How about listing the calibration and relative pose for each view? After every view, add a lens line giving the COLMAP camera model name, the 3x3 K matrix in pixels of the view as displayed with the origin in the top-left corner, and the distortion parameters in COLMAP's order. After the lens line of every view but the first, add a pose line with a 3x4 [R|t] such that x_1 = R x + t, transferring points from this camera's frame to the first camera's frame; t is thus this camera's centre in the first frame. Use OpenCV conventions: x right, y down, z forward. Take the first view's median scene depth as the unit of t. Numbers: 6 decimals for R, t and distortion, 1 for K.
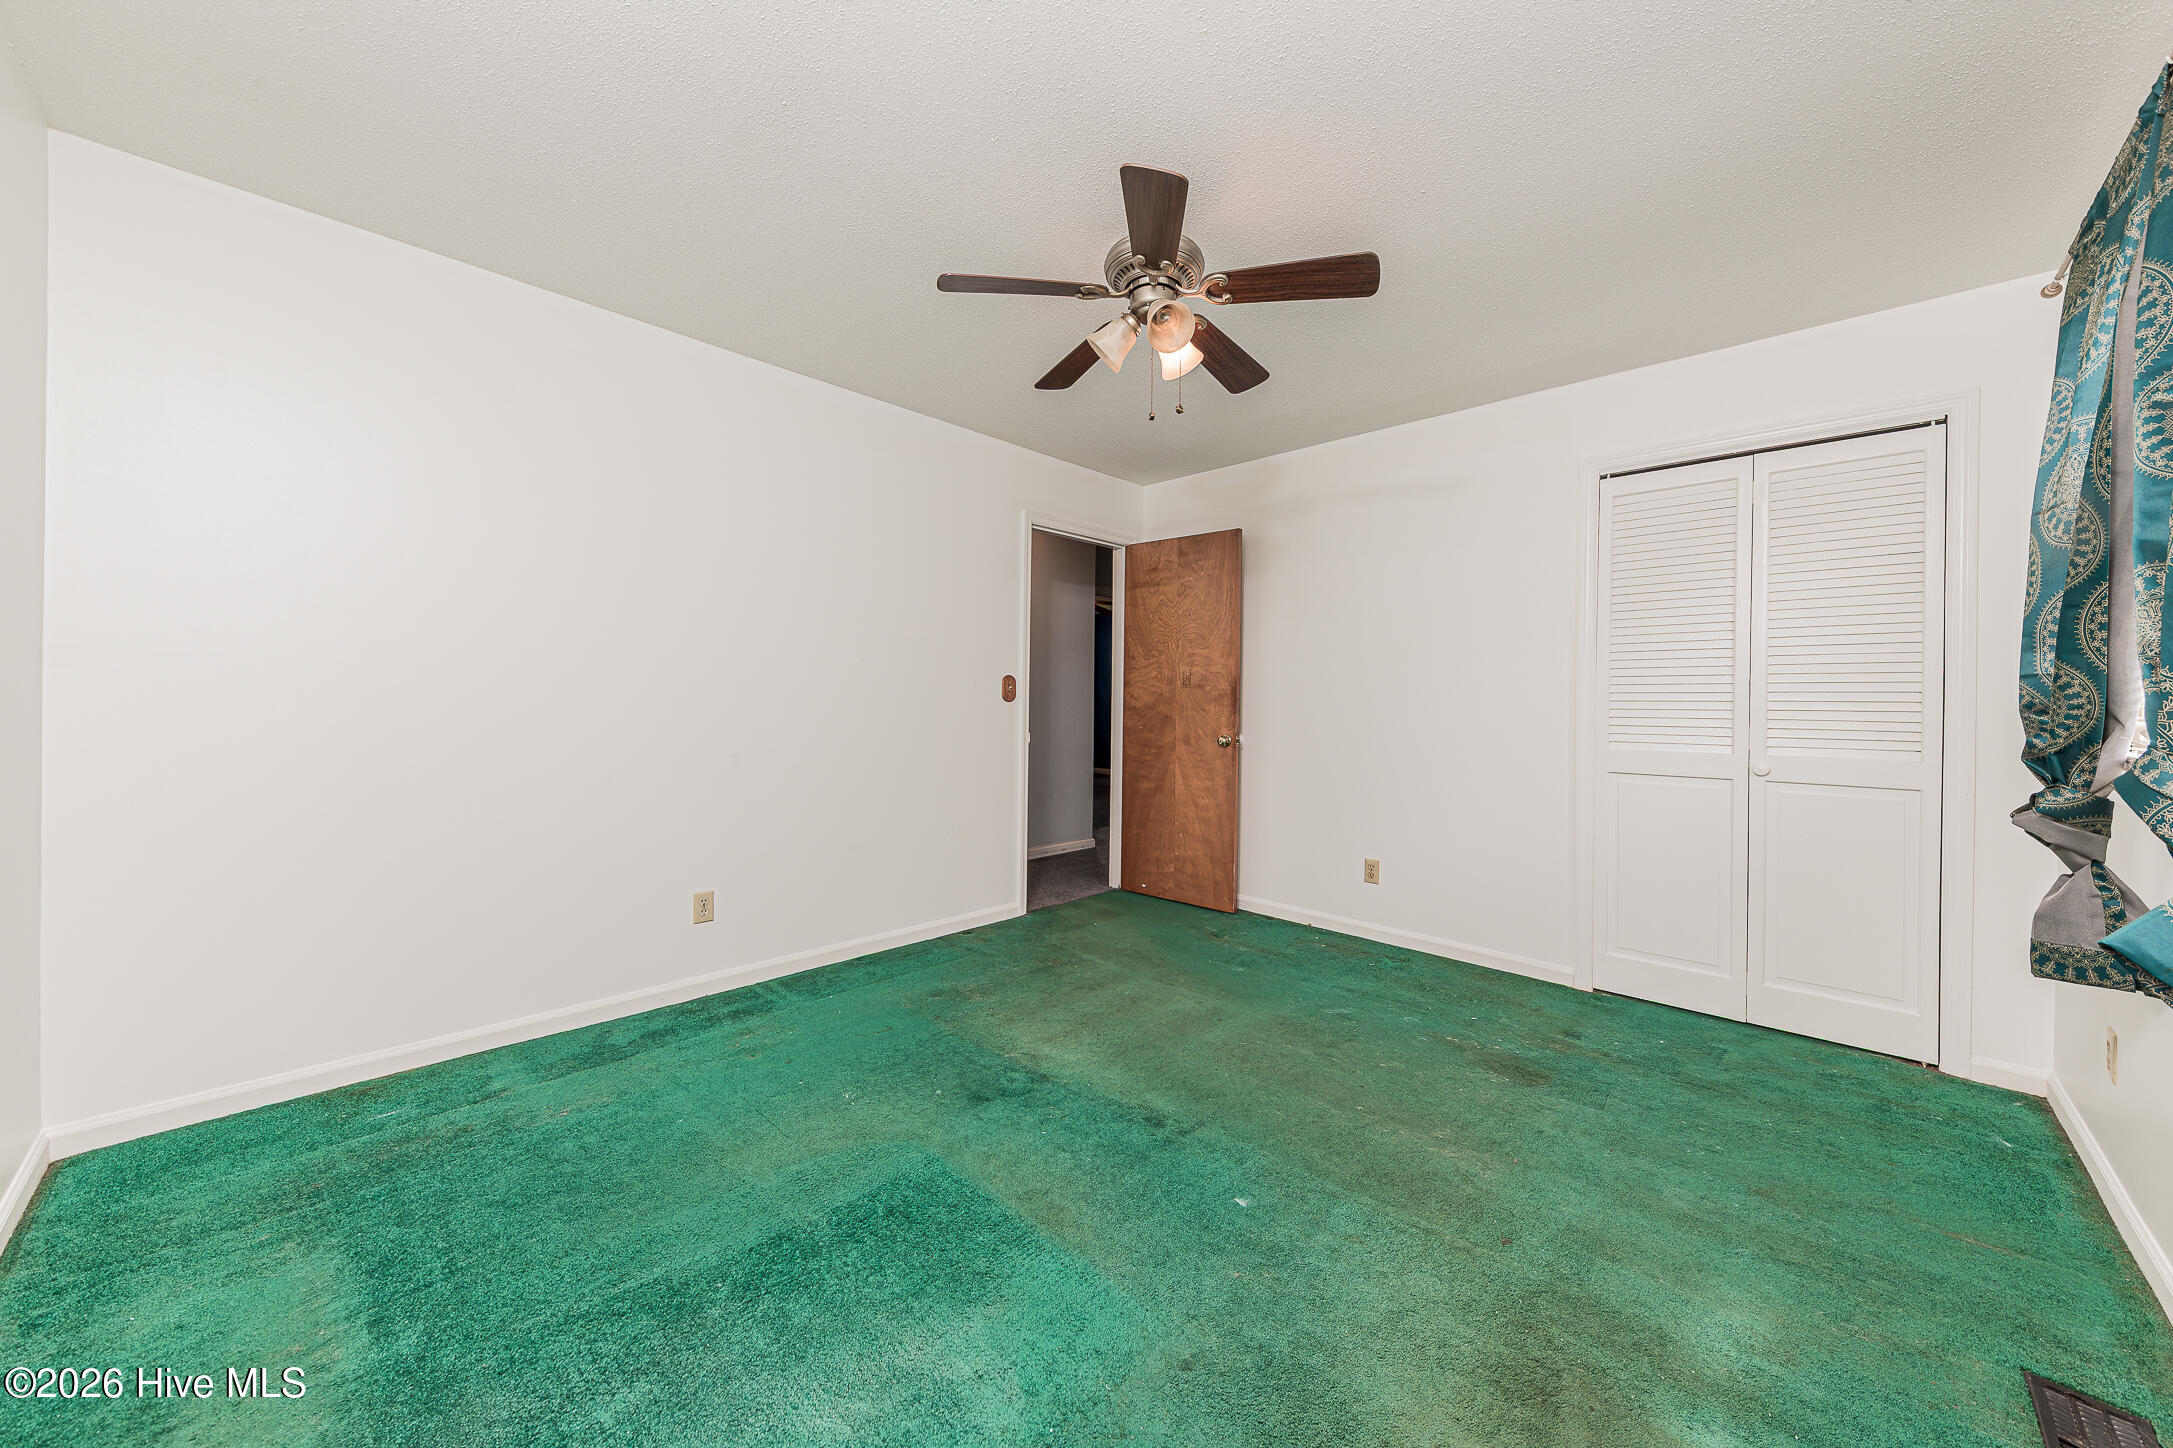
lens RADIAL K [[757.5, 0, 1089.5], [0, 757.5, 709.0], [0, 0, 1]] dist [0.000892, -0.000048]
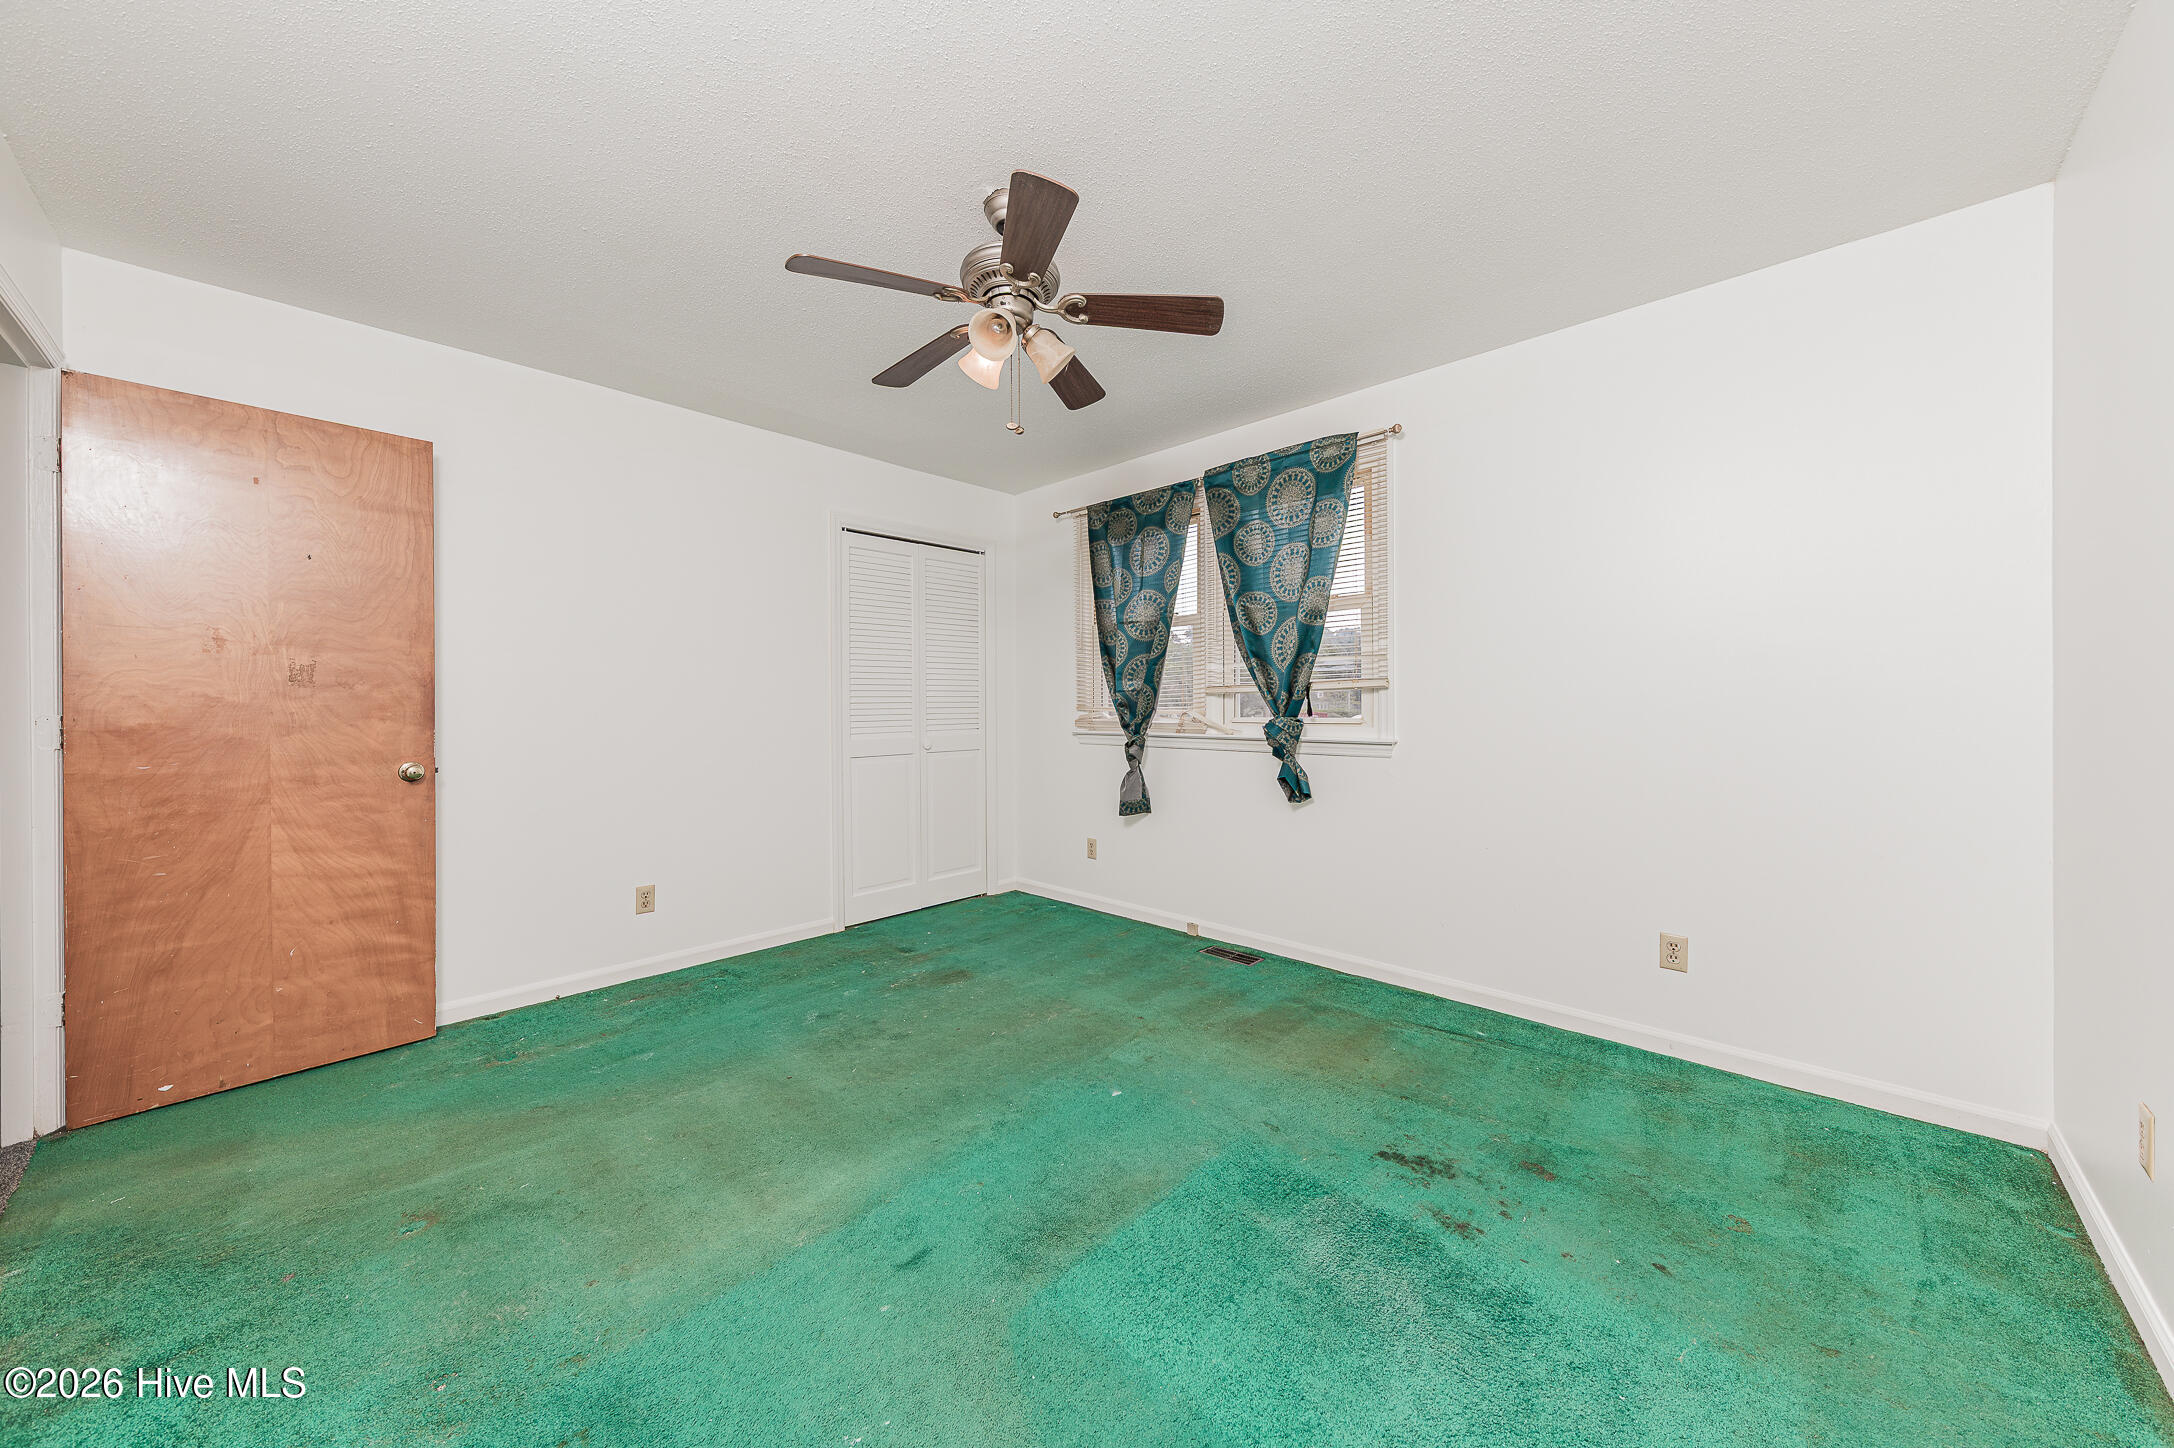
lens RADIAL K [[757.8, 0, 1090.0], [0, 757.8, 709.0], [0, 0, 1]] dist [0.000892, -0.000048]
pose [[-0.003695, -0.019511, 0.999803, -0.627380], [0.017504, 0.999655, 0.019573, -0.018574], [-0.999840, 0.017573, -0.003352, 0.600934]]
